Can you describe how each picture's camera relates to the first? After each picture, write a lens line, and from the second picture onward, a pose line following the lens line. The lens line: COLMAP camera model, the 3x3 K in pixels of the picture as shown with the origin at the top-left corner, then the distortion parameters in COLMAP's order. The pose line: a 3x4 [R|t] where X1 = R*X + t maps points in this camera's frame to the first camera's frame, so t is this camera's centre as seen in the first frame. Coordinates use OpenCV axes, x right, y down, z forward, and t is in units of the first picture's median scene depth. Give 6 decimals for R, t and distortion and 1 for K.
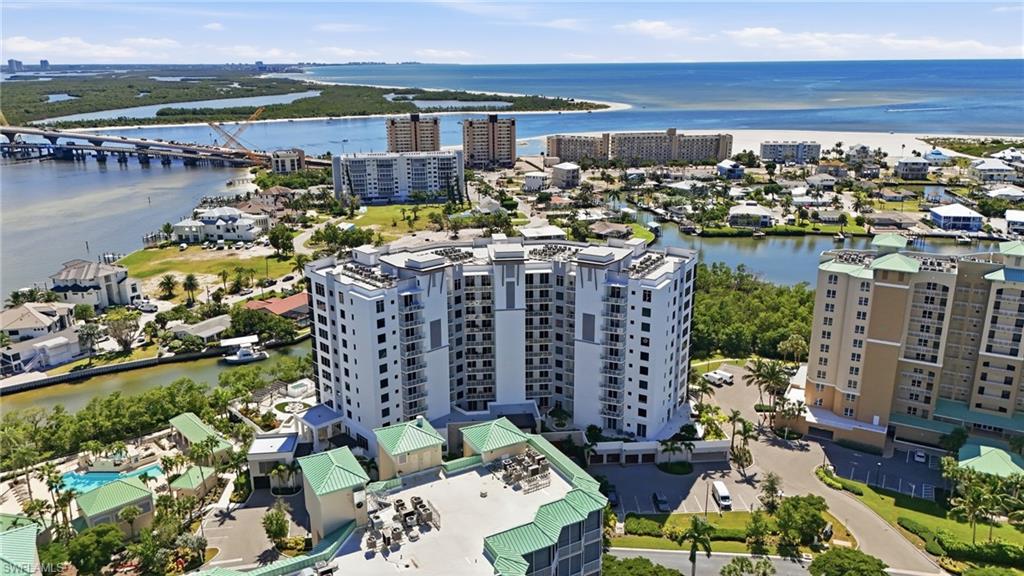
lens RADIAL K [[750.9, 0, 510.3], [0, 750.9, 282.0], [0, 0, 1]] dist [0.062198, -0.063322]
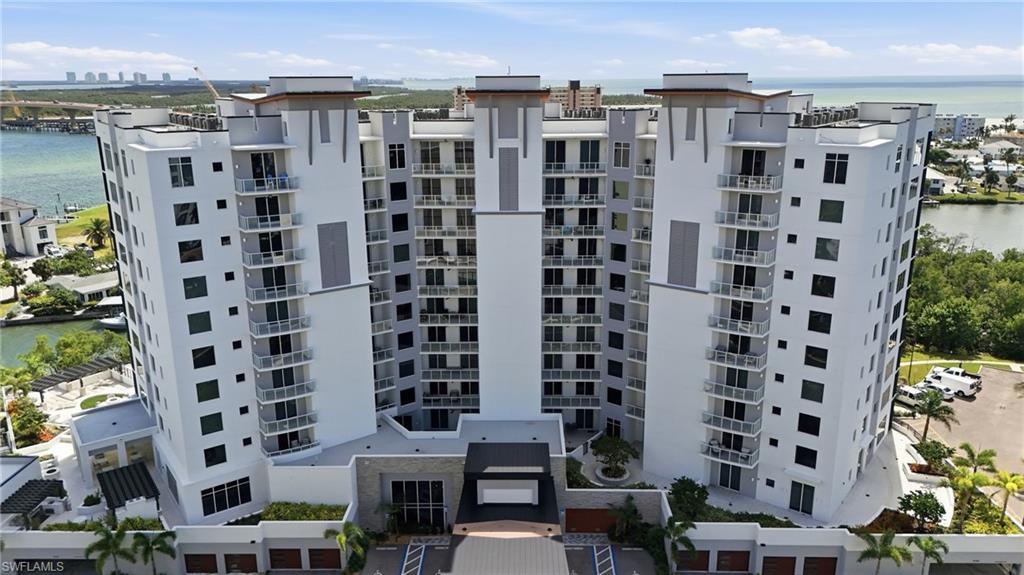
lens RADIAL K [[750.9, 0, 510.2], [0, 750.9, 290.3], [0, 0, 1]] dist [0.062198, -0.063322]
pose [[0.992181, 0.032613, -0.120469, 0.053399], [-0.033670, 0.999410, -0.006751, 0.081053], [0.120178, 0.010754, 0.992694, 0.509799]]
